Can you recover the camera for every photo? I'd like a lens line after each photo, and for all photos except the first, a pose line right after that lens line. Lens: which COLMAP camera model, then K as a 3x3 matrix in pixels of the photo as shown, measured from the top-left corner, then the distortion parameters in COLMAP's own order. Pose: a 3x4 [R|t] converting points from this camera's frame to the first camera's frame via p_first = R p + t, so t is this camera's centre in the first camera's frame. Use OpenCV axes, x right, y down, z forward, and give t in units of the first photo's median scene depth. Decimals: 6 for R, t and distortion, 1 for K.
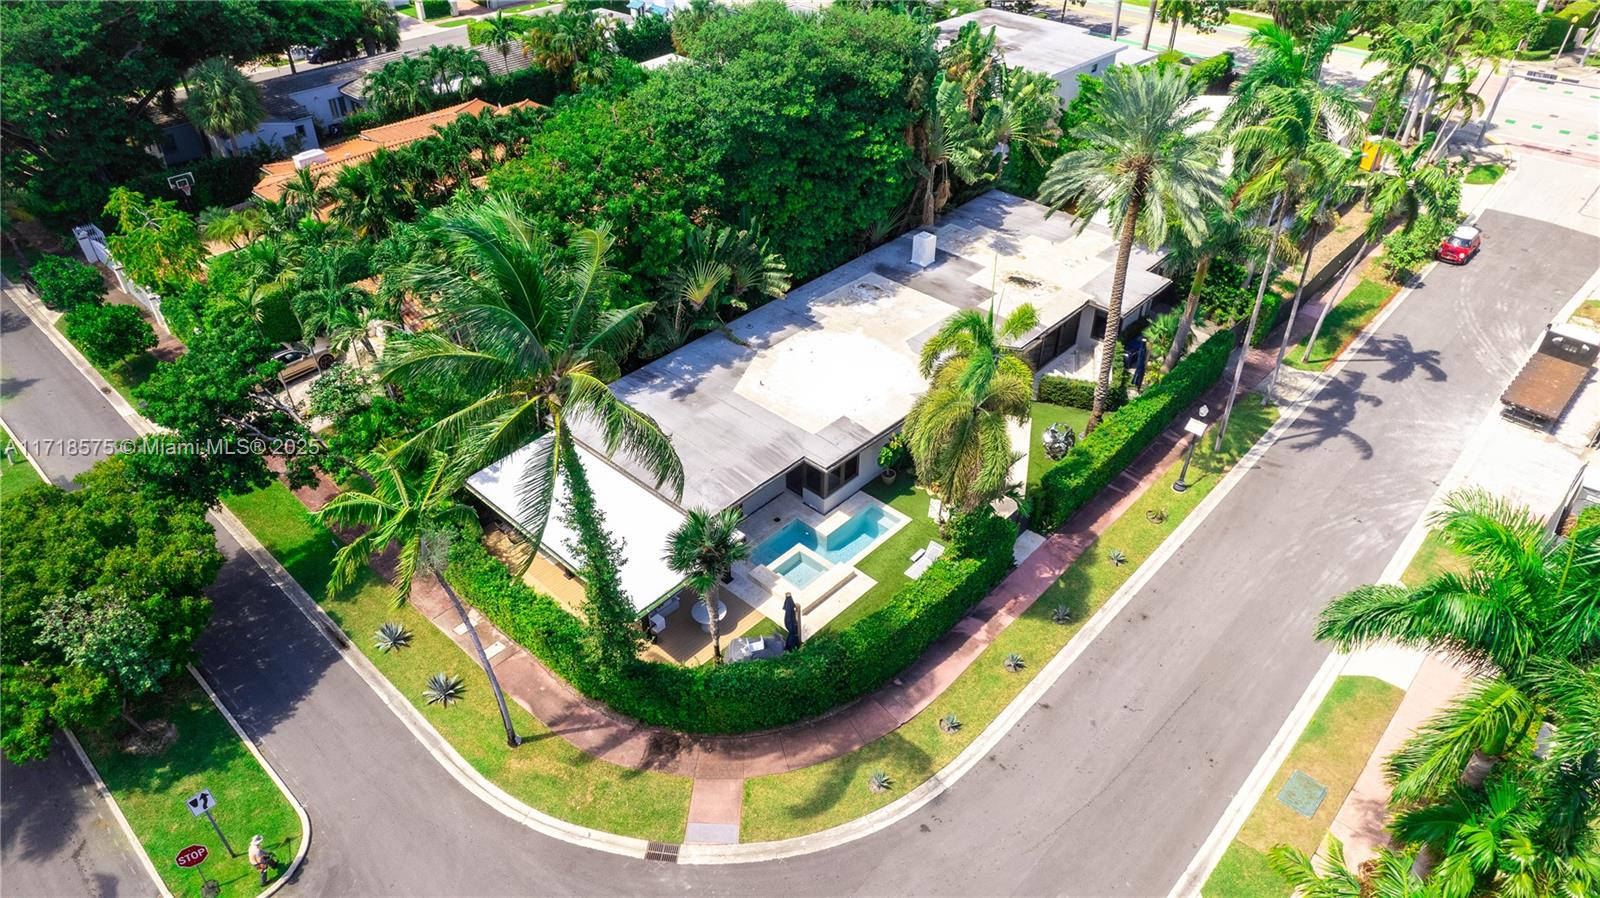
lens RADIAL K [[1021.7, 0, 800.0], [0, 1021.7, 449.0], [0, 0, 1]] dist [-0.076042, 0.070996]
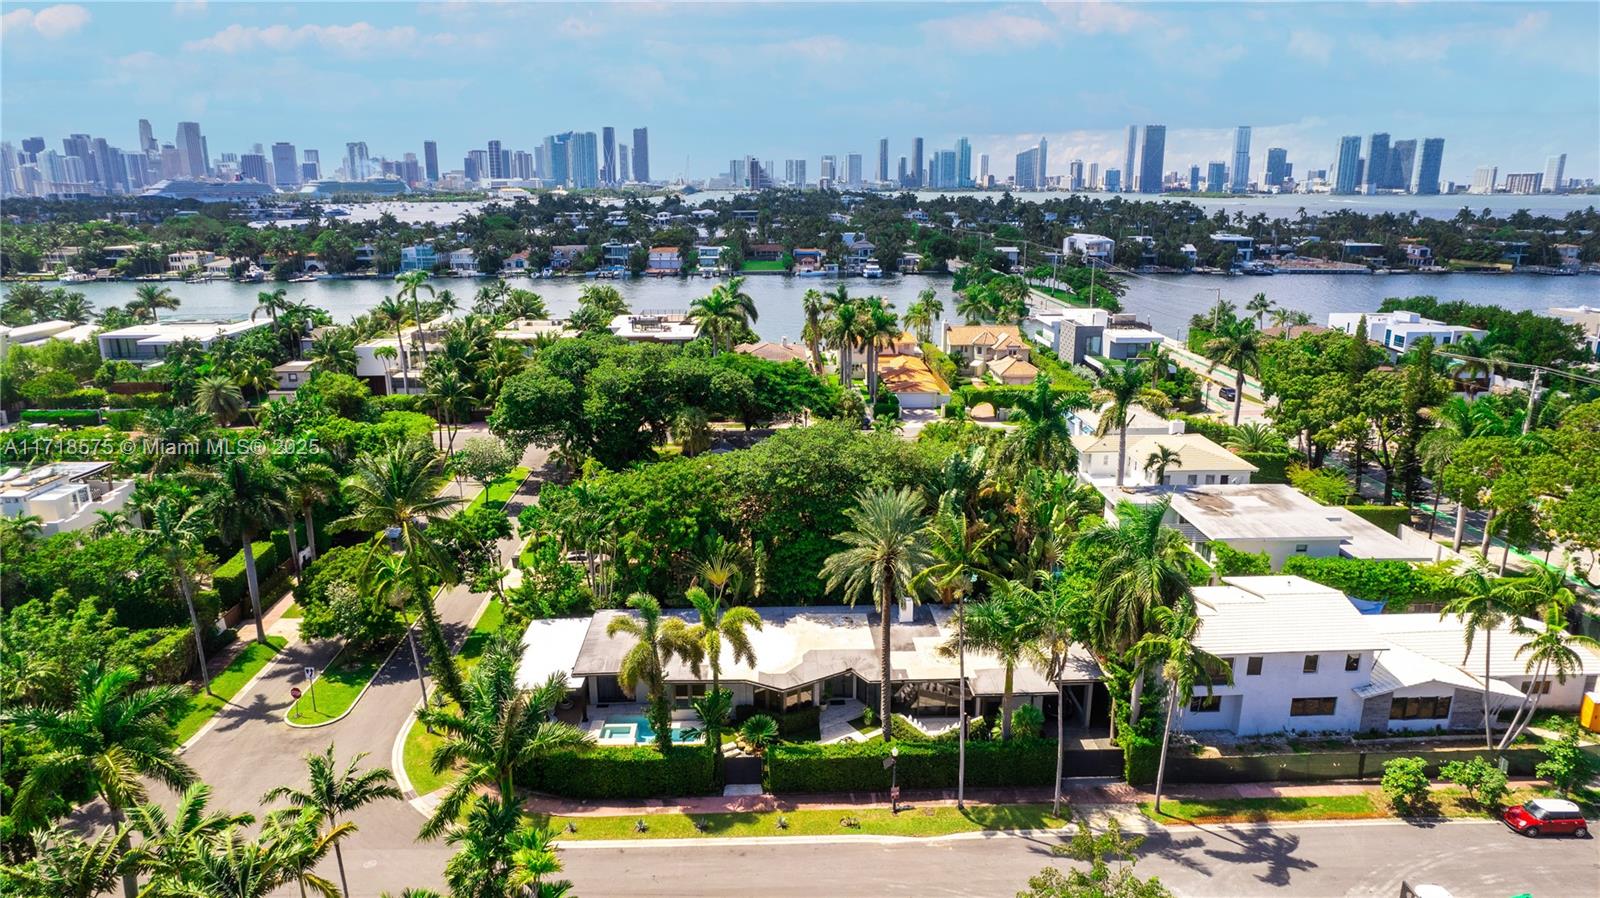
lens RADIAL K [[1021.7, 0, 800.0], [0, 1021.7, 449.0], [0, 0, 1]] dist [-0.076042, 0.070996]
pose [[0.708425, 0.172857, -0.684291, 1.071131], [-0.418954, 0.883243, -0.210617, -0.052392], [0.567989, 0.435893, 0.698130, -0.117655]]
